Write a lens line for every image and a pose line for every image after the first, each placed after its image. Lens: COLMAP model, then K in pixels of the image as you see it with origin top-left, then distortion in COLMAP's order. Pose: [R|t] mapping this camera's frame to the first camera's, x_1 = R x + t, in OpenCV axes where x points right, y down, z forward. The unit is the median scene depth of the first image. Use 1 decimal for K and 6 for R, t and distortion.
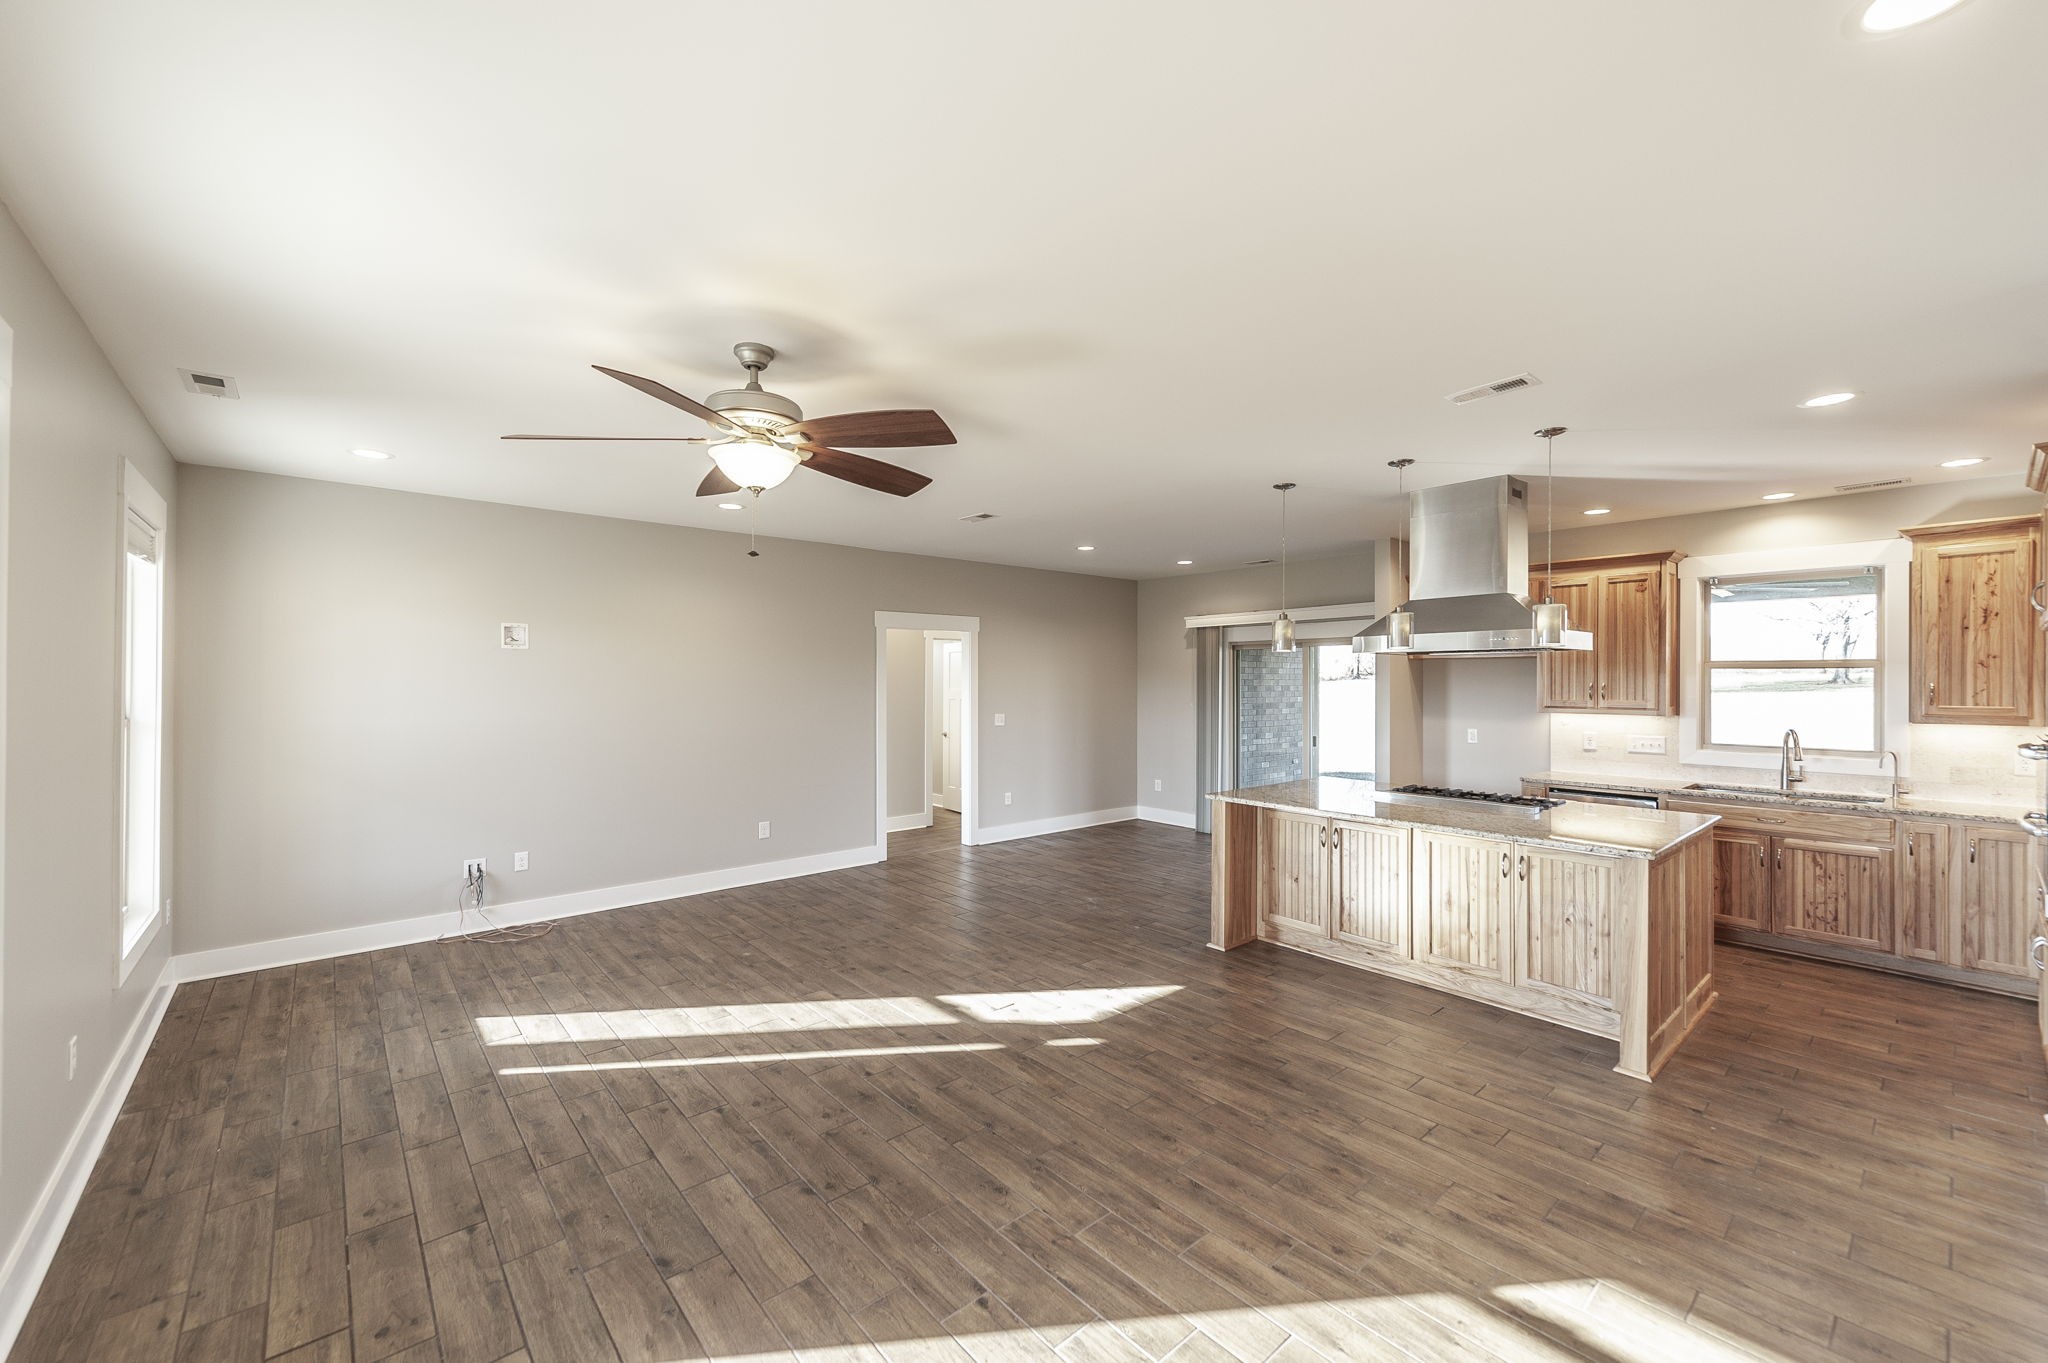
lens RADIAL K [[806.2, 0, 1029.3], [0, 806.2, 682.1], [0, 0, 1]] dist [0.013666, -0.000107]
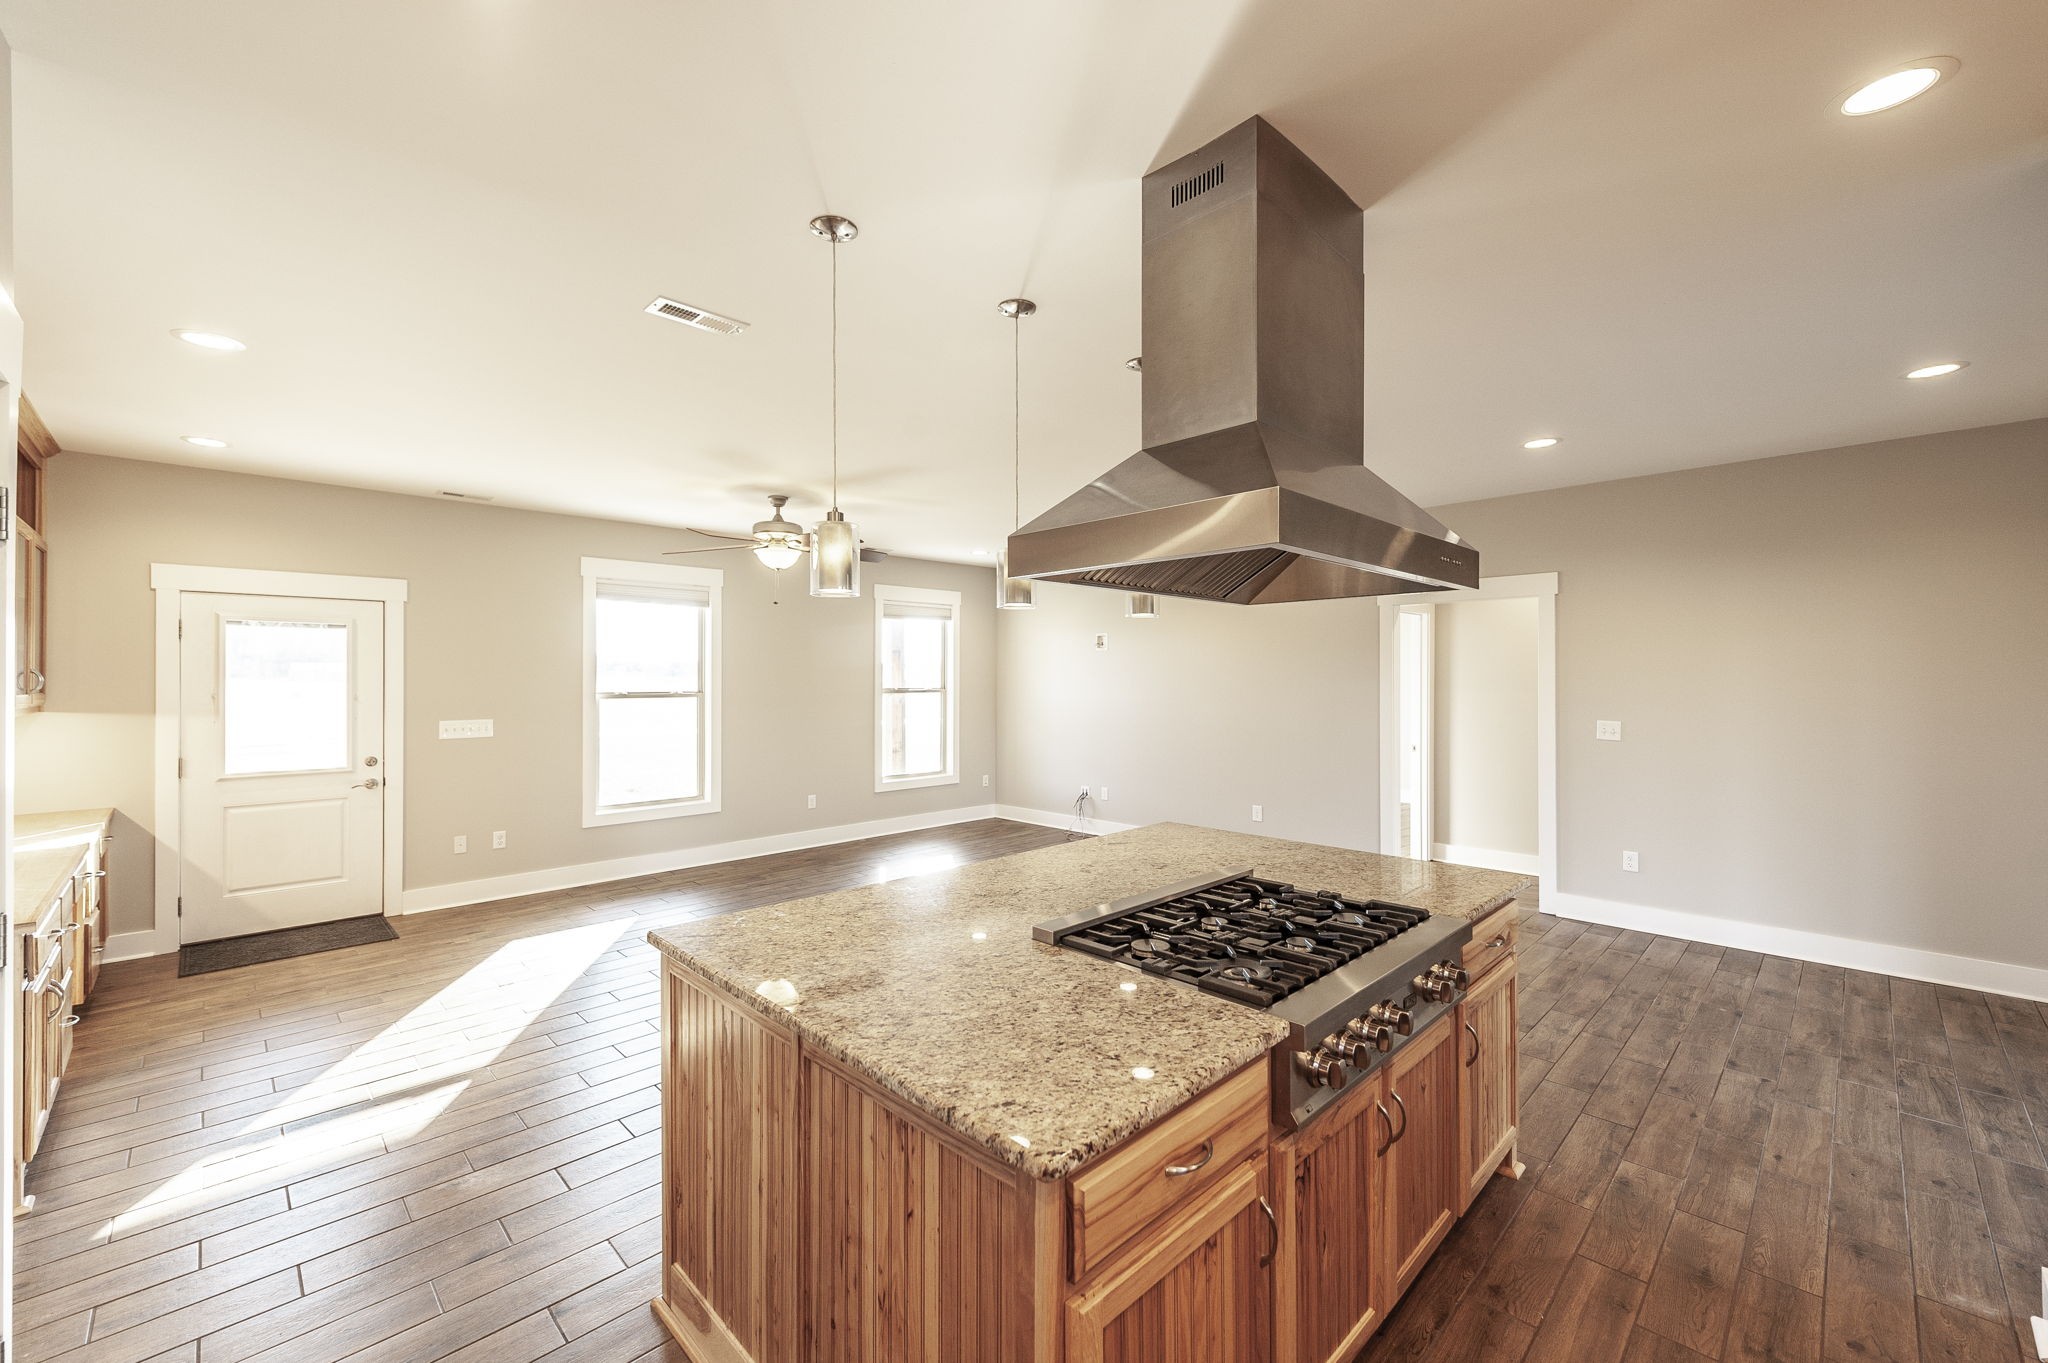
lens RADIAL K [[806.2, 0, 1029.3], [0, 806.2, 682.1], [0, 0, 1]] dist [0.013666, -0.000107]
pose [[0.054403, -0.002855, -0.998515, 0.917025], [-0.000649, 0.999996, -0.002895, 0.019515], [0.998519, 0.000805, 0.054401, 0.843234]]
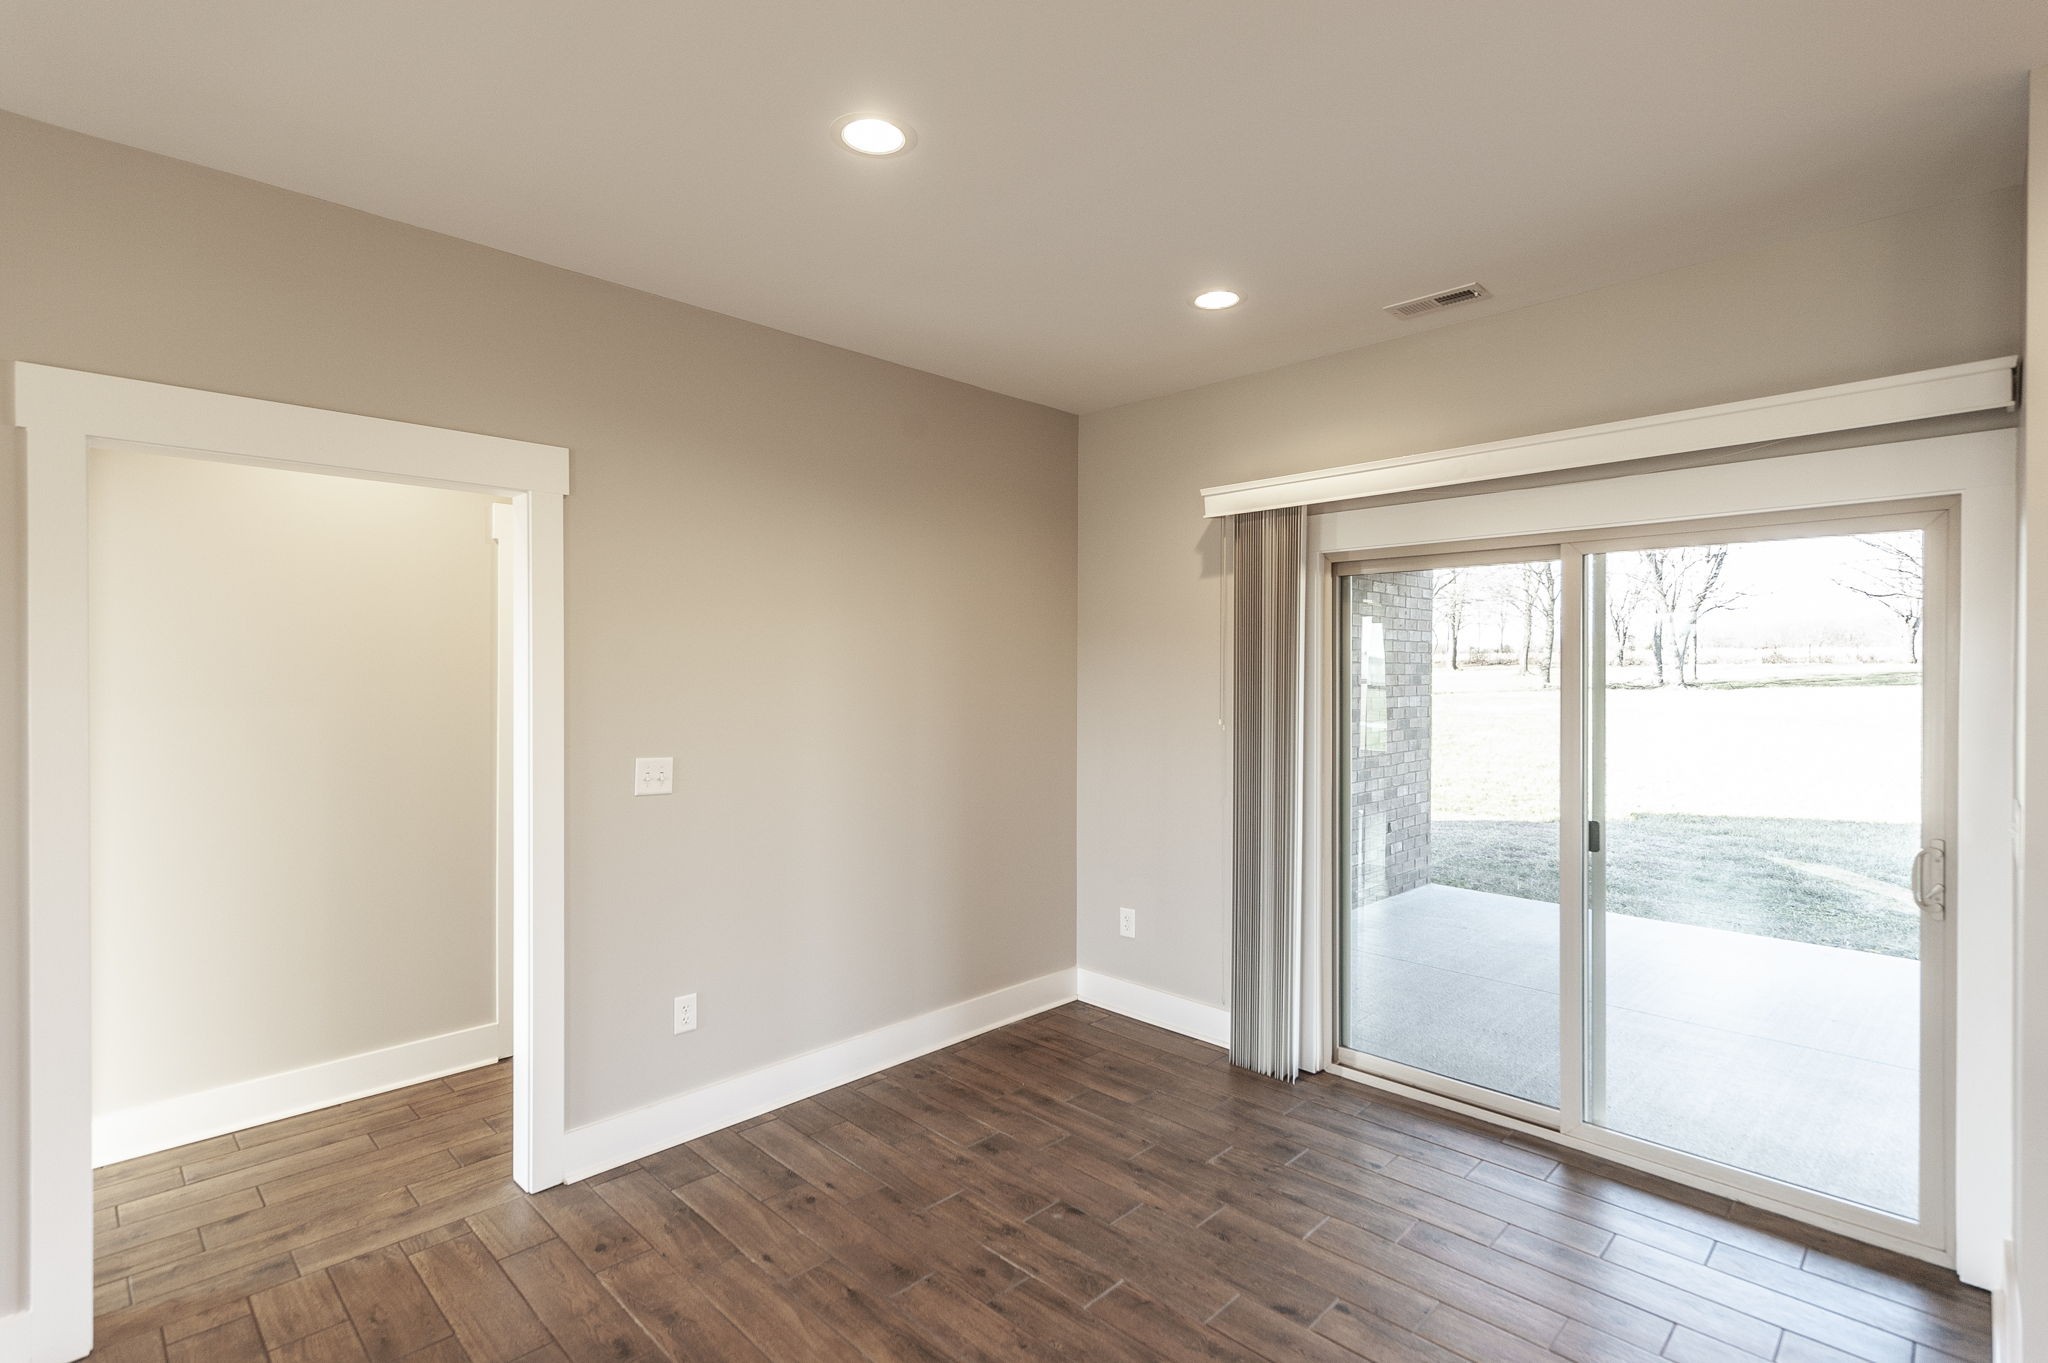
lens RADIAL K [[961.0, 0, 1027.6], [0, 961.0, 677.0], [0, 0, 1]] dist [0.017526, -0.000790]
pose [[0.997172, -0.000530, 0.075157, 0.137480], [0.000242, 0.999993, 0.003830, 0.009324], [-0.075158, -0.003801, 0.997164, 0.975789]]
